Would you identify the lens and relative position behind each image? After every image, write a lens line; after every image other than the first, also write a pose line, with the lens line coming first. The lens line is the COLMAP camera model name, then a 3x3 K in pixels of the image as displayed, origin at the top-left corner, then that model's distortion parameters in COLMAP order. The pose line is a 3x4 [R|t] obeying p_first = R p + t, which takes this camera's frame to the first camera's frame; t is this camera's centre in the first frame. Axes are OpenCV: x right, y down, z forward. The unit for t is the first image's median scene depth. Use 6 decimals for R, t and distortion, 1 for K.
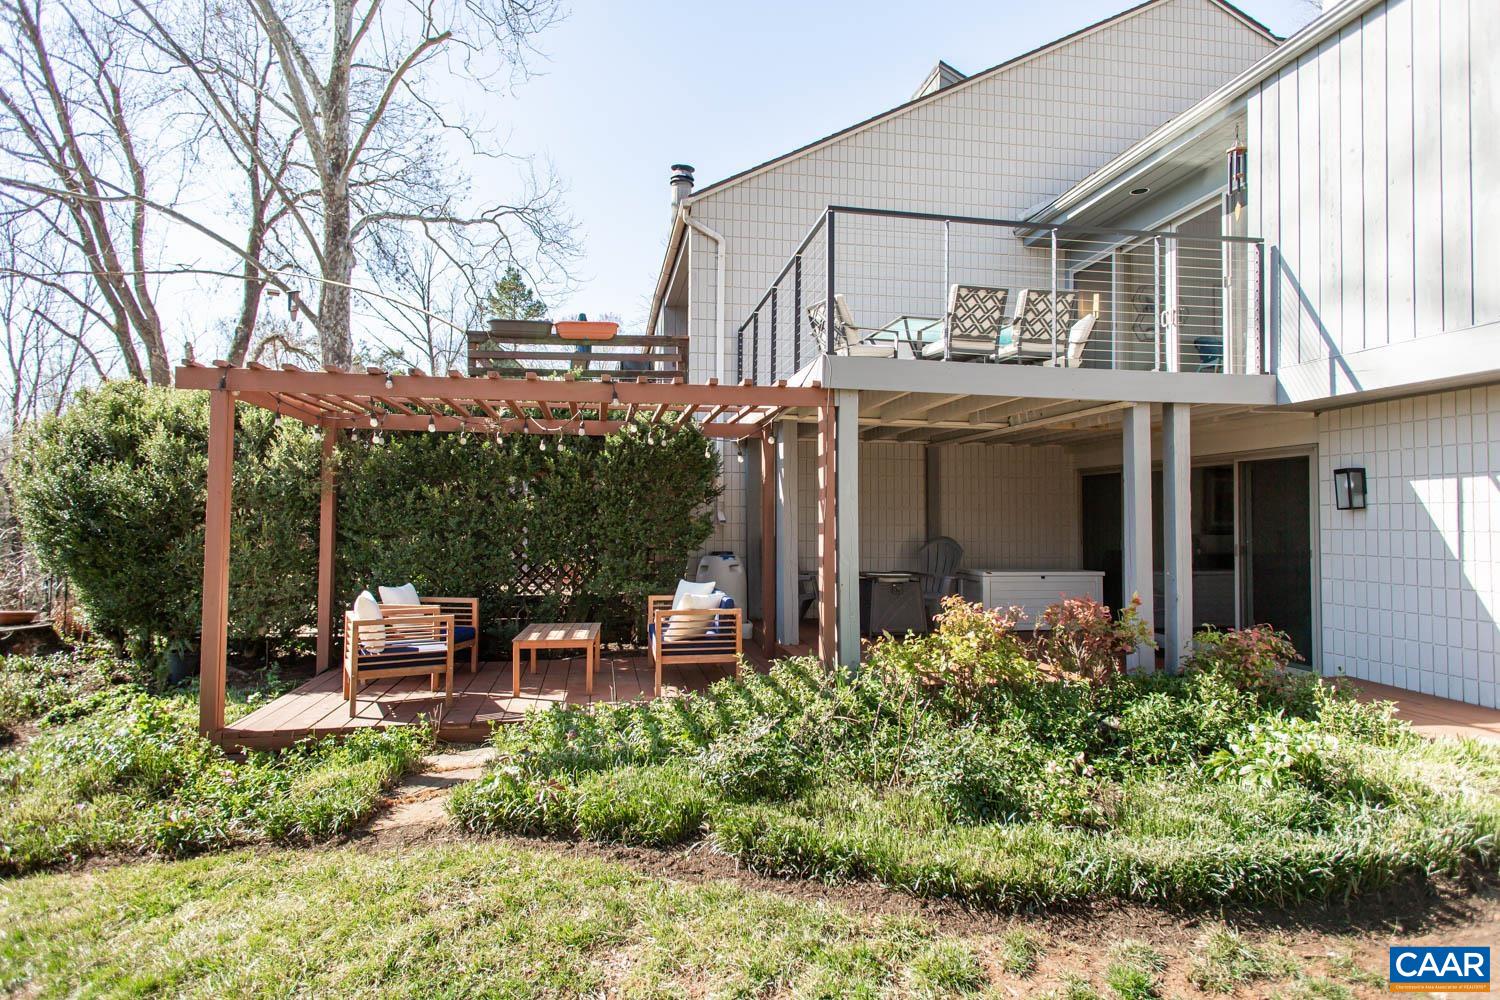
lens RADIAL K [[837.2, 0, 750.0], [0, 837.2, 500.0], [0, 0, 1]] dist [0.014701, -0.000364]
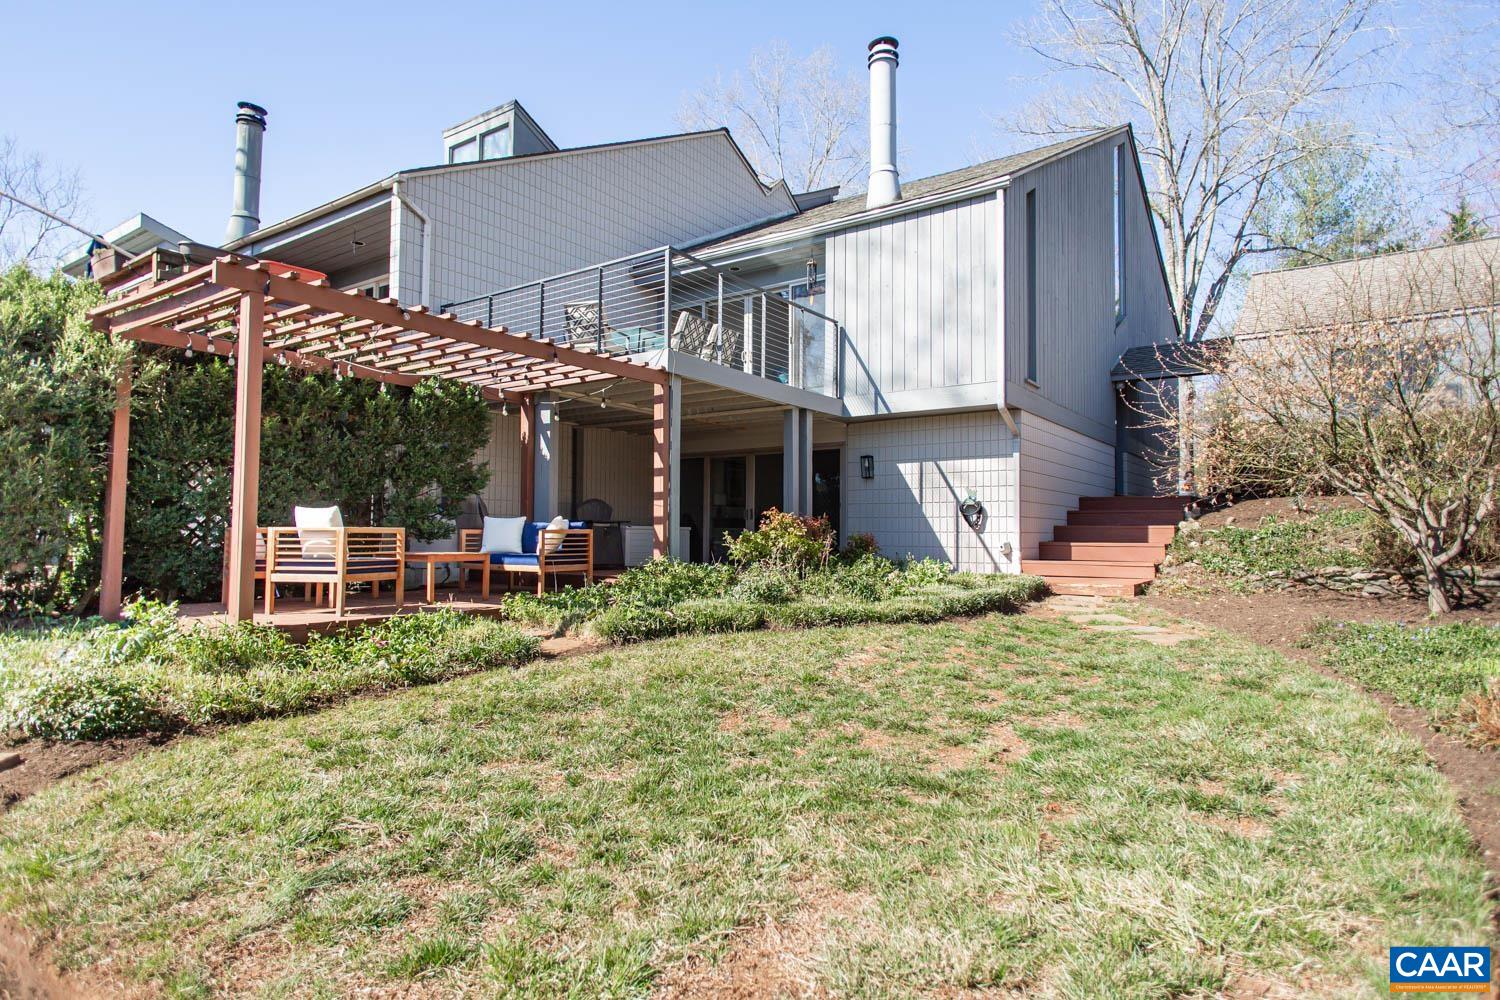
lens RADIAL K [[837.2, 0, 750.0], [0, 837.2, 500.0], [0, 0, 1]] dist [0.014701, -0.000364]
pose [[0.713890, 0.031160, 0.699564, -0.728962], [-0.021015, 0.999513, -0.023076, 0.104484], [-0.699943, 0.001773, 0.714197, -0.110169]]
